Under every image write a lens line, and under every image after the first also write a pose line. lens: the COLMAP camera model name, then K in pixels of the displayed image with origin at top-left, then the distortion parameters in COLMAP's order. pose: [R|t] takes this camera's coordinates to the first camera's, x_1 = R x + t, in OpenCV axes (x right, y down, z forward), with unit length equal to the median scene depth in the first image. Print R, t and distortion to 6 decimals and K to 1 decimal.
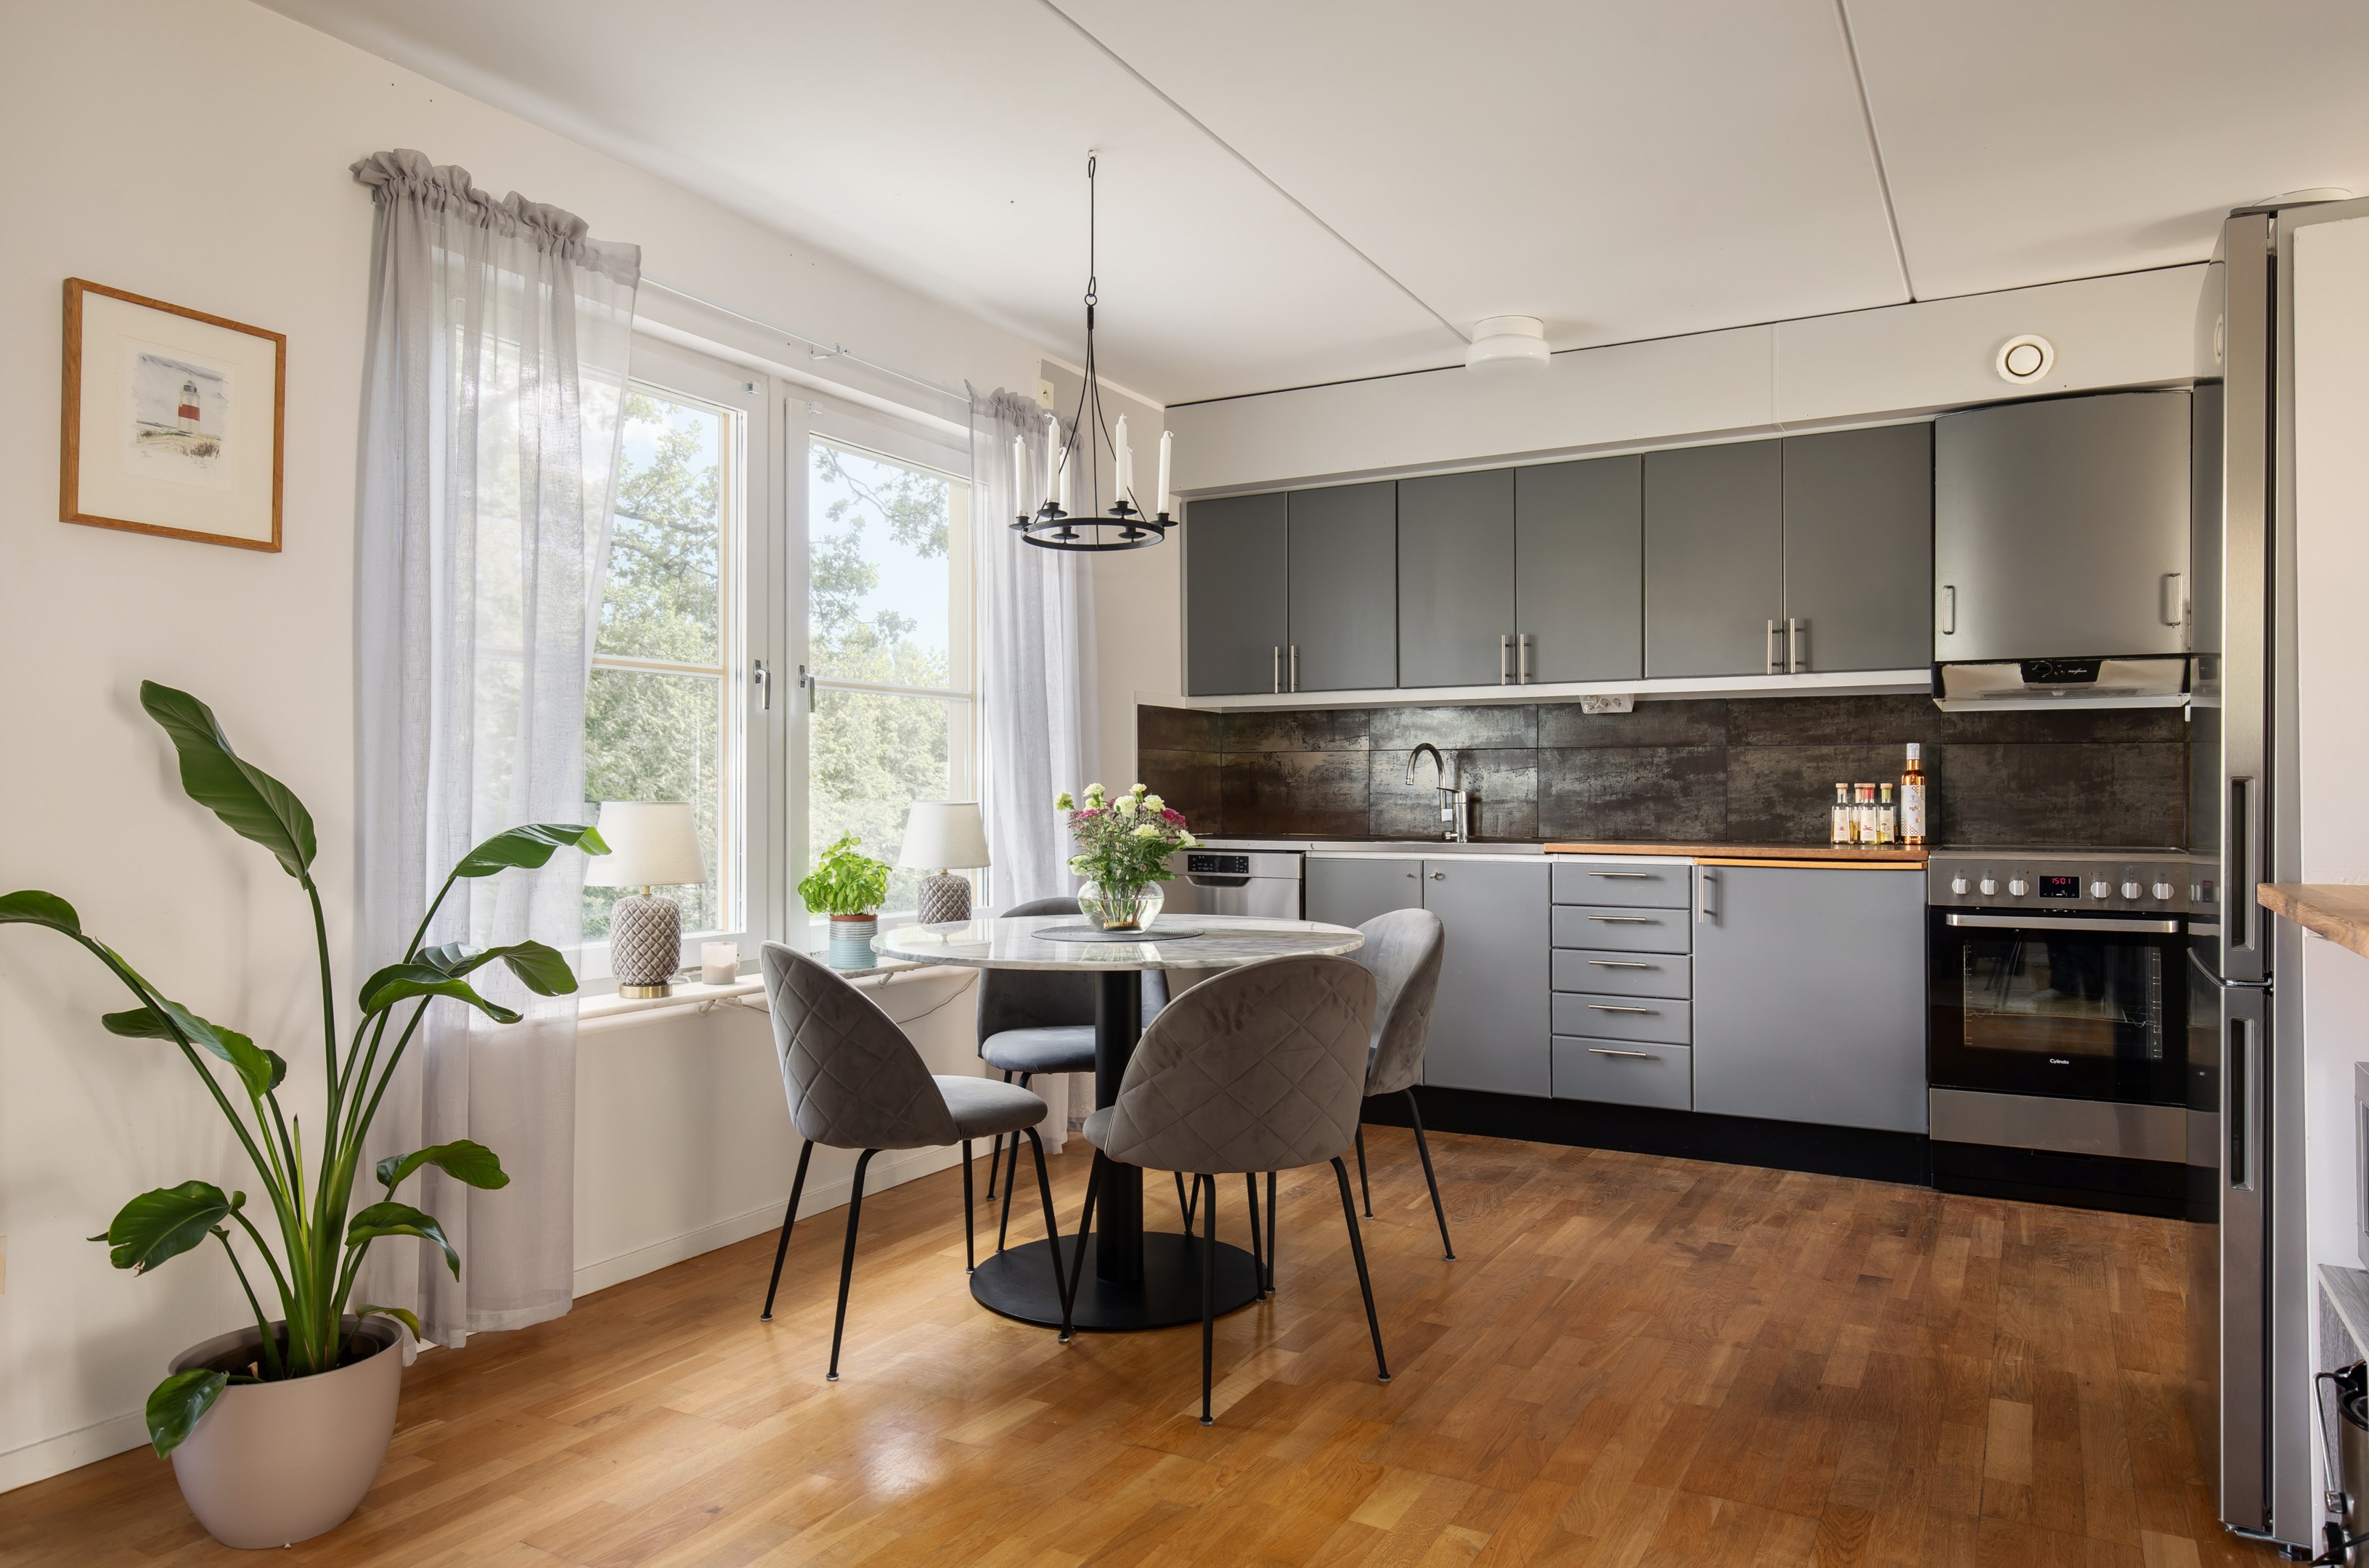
lens RADIAL K [[1516.2, 0, 1189.4], [0, 1516.2, 779.0], [0, 0, 1]] dist [0.001851, 0.000936]
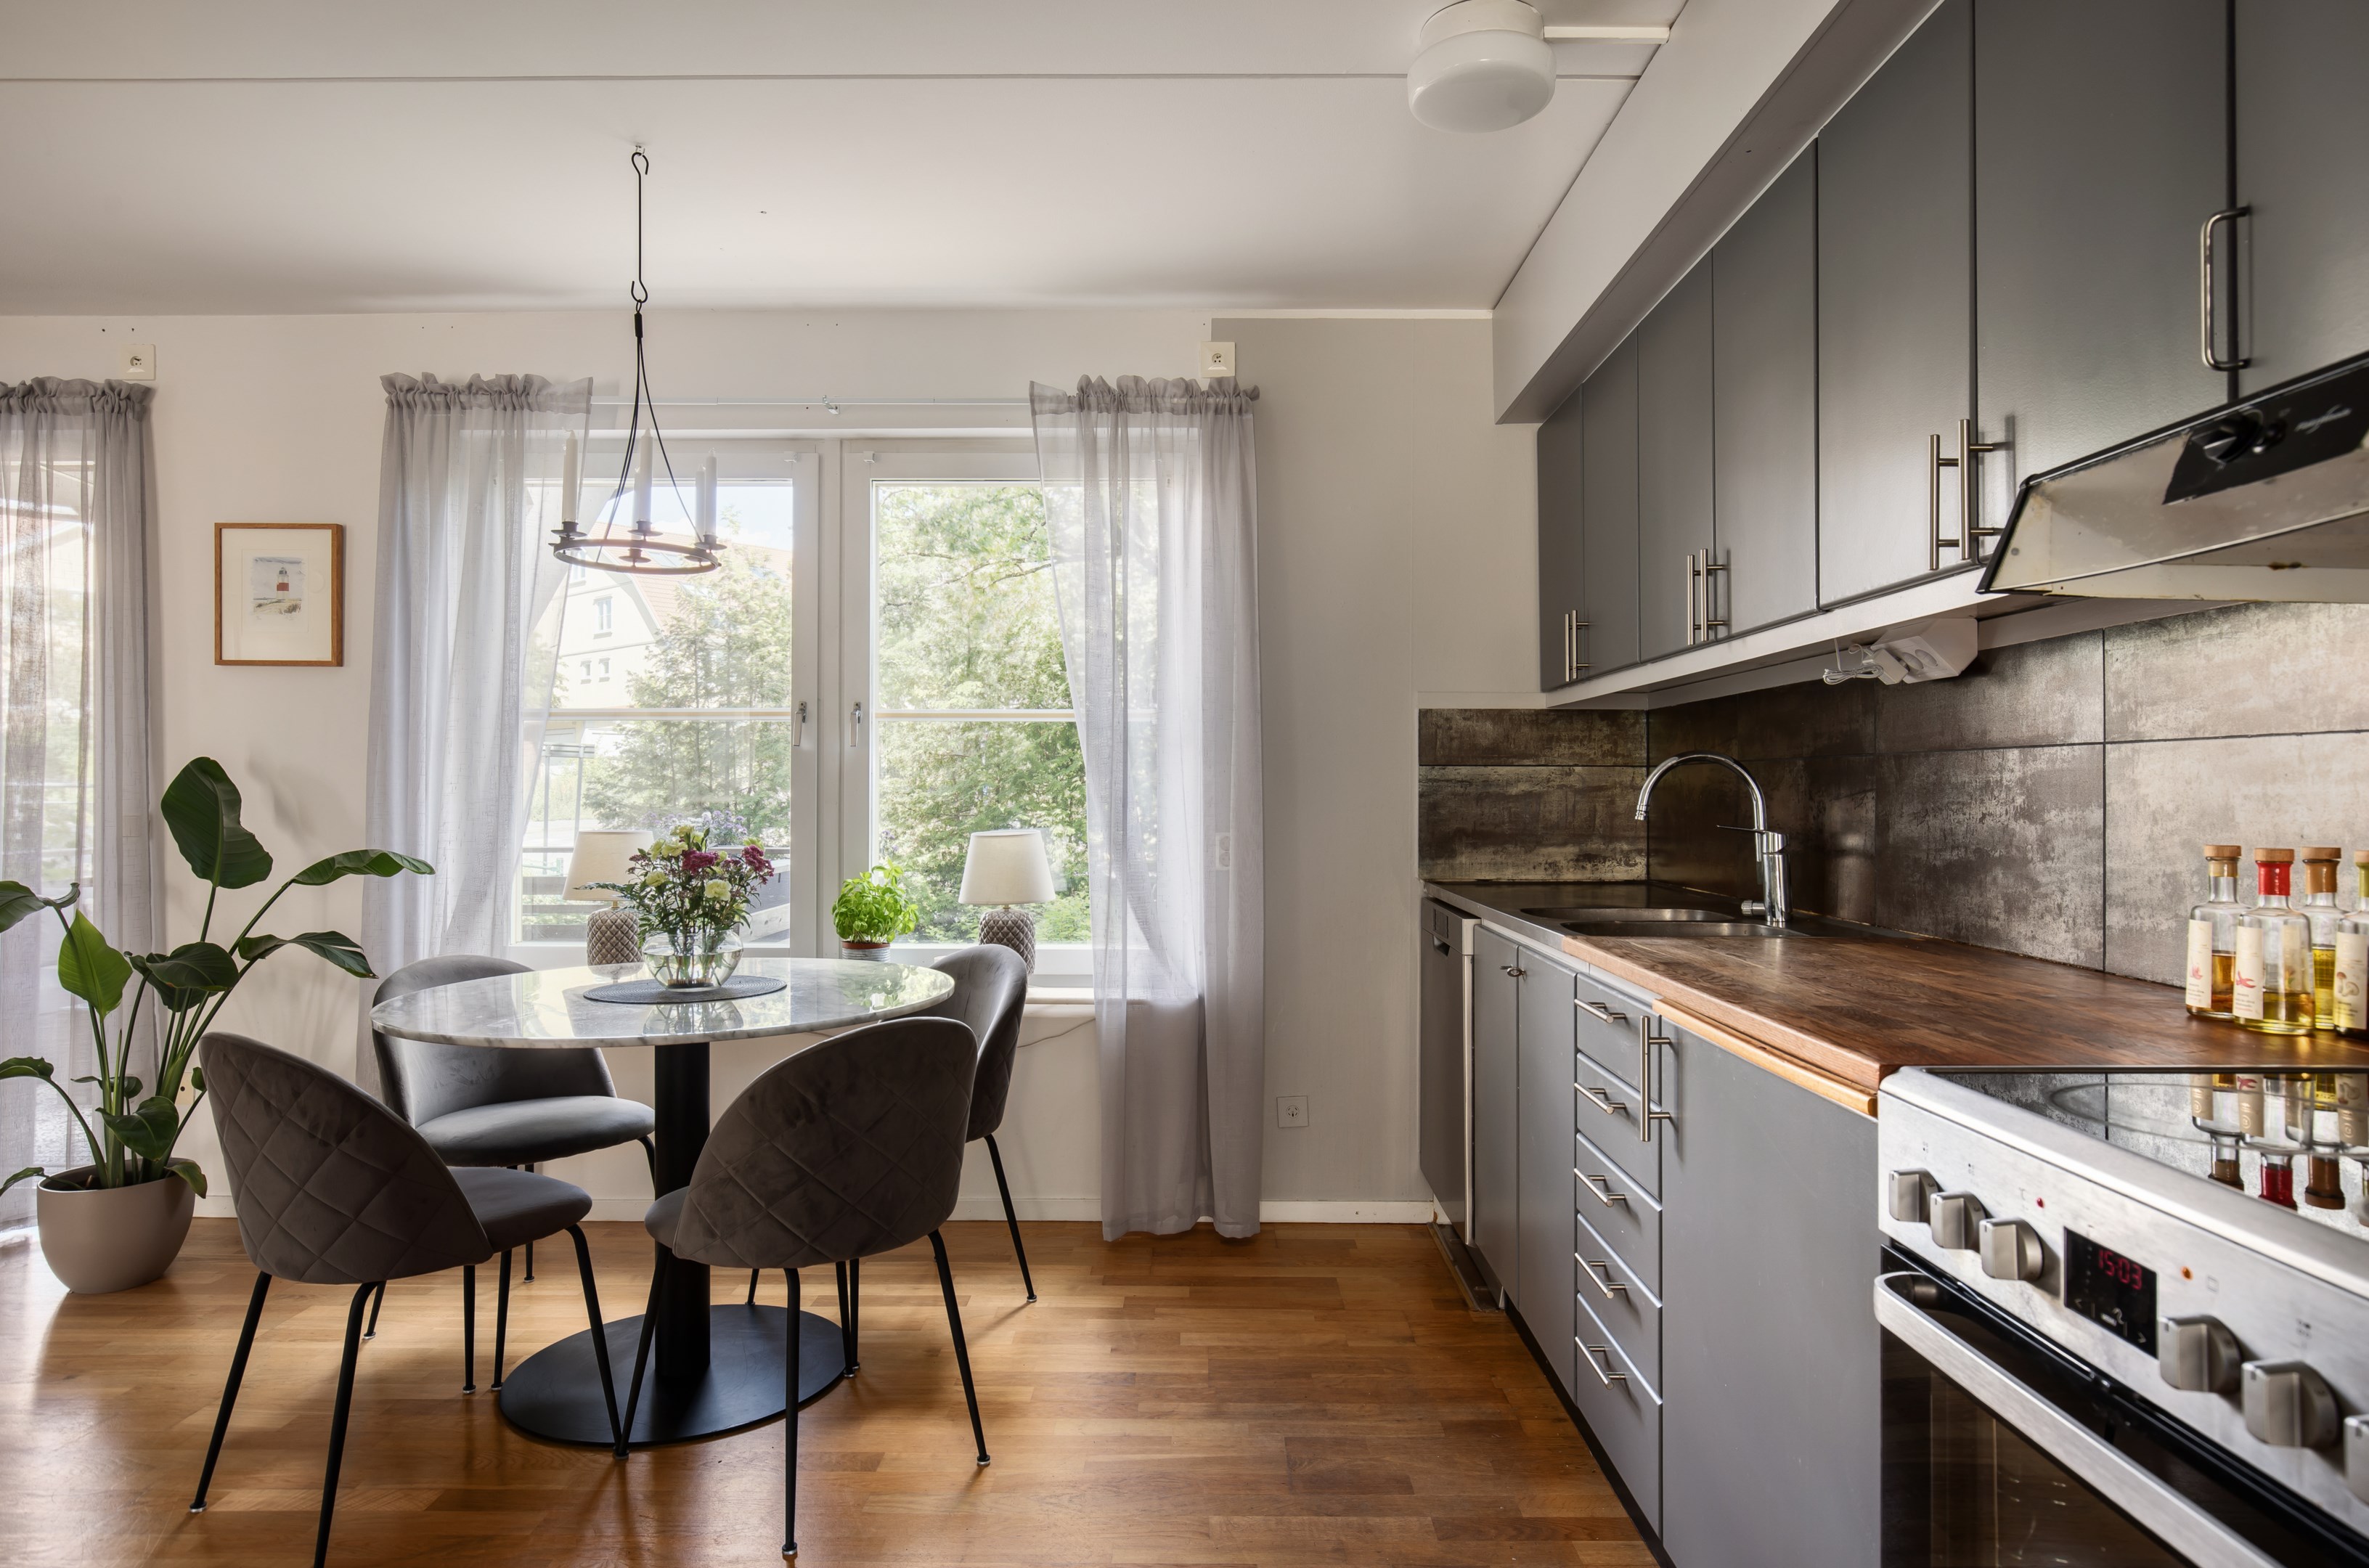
lens RADIAL K [[1370.1, 0, 1190.1], [0, 1370.1, 777.6], [0, 0, 1]] dist [-0.007842, 0.005996]
pose [[0.478383, -0.008010, -0.878115, 0.714823], [0.008293, 0.999955, -0.004604, -0.016365], [0.878112, -0.005080, 0.478428, 0.764709]]
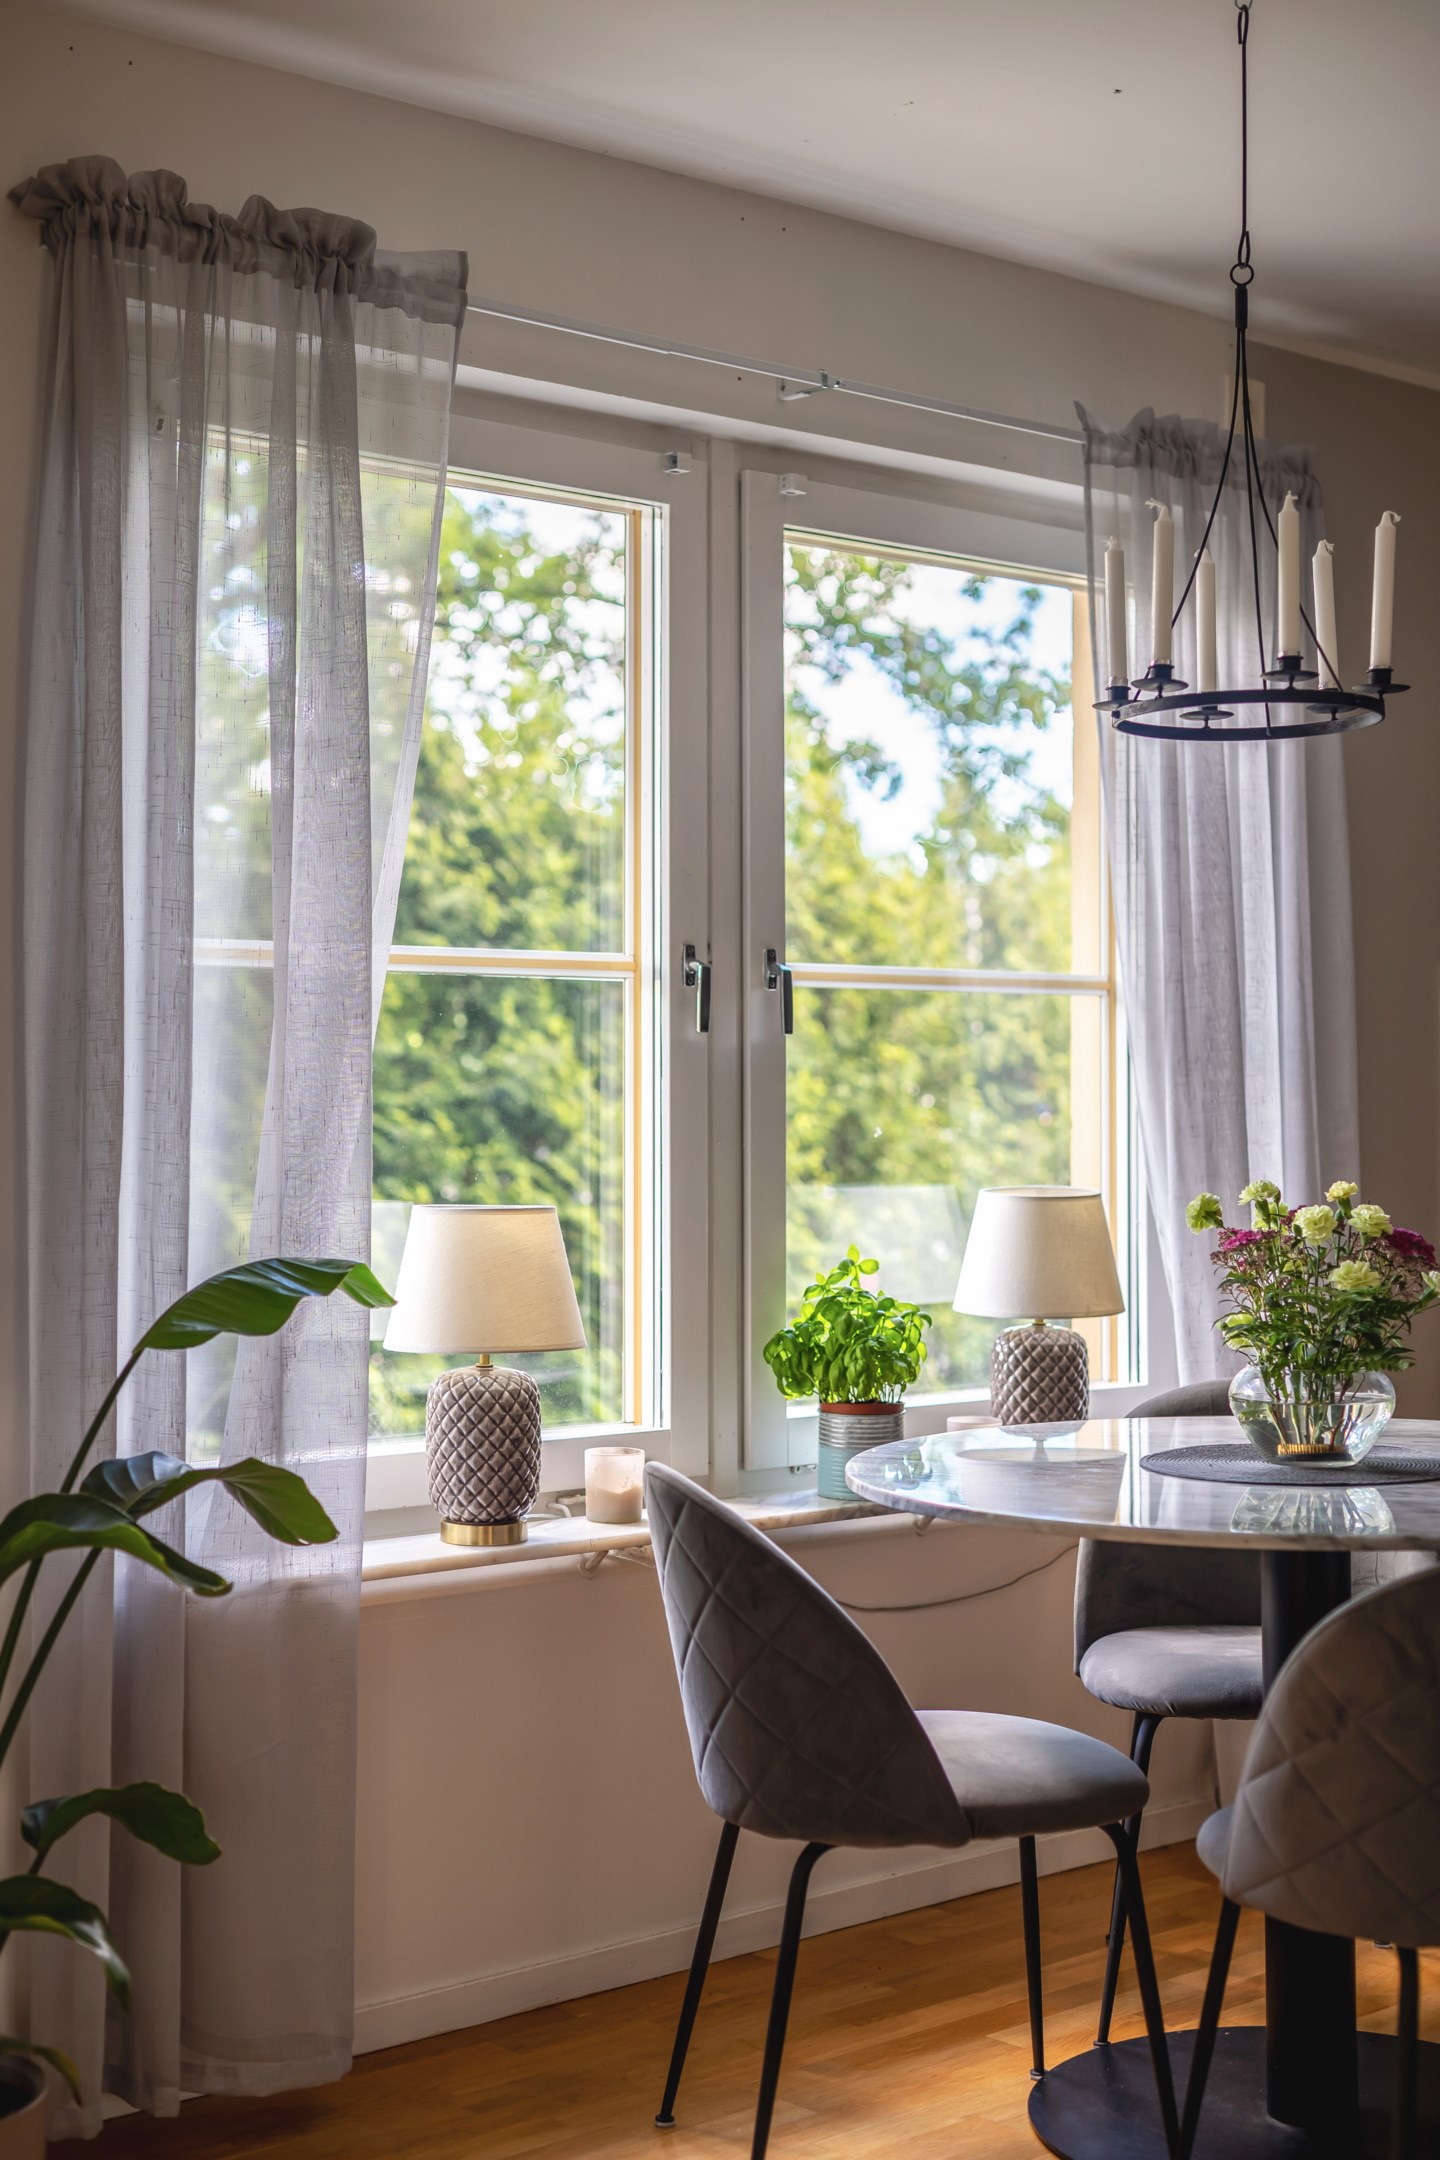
lens RADIAL K [[3018.2, 0, 723.9], [0, 3018.2, 1050.5], [0, 0, 1]] dist [0.009494, 0.000000]
pose [[0.944045, -0.005533, -0.329771, 0.095458], [0.004126, 0.999979, -0.004968, -0.033184], [0.329792, 0.003330, 0.944048, -0.051487]]
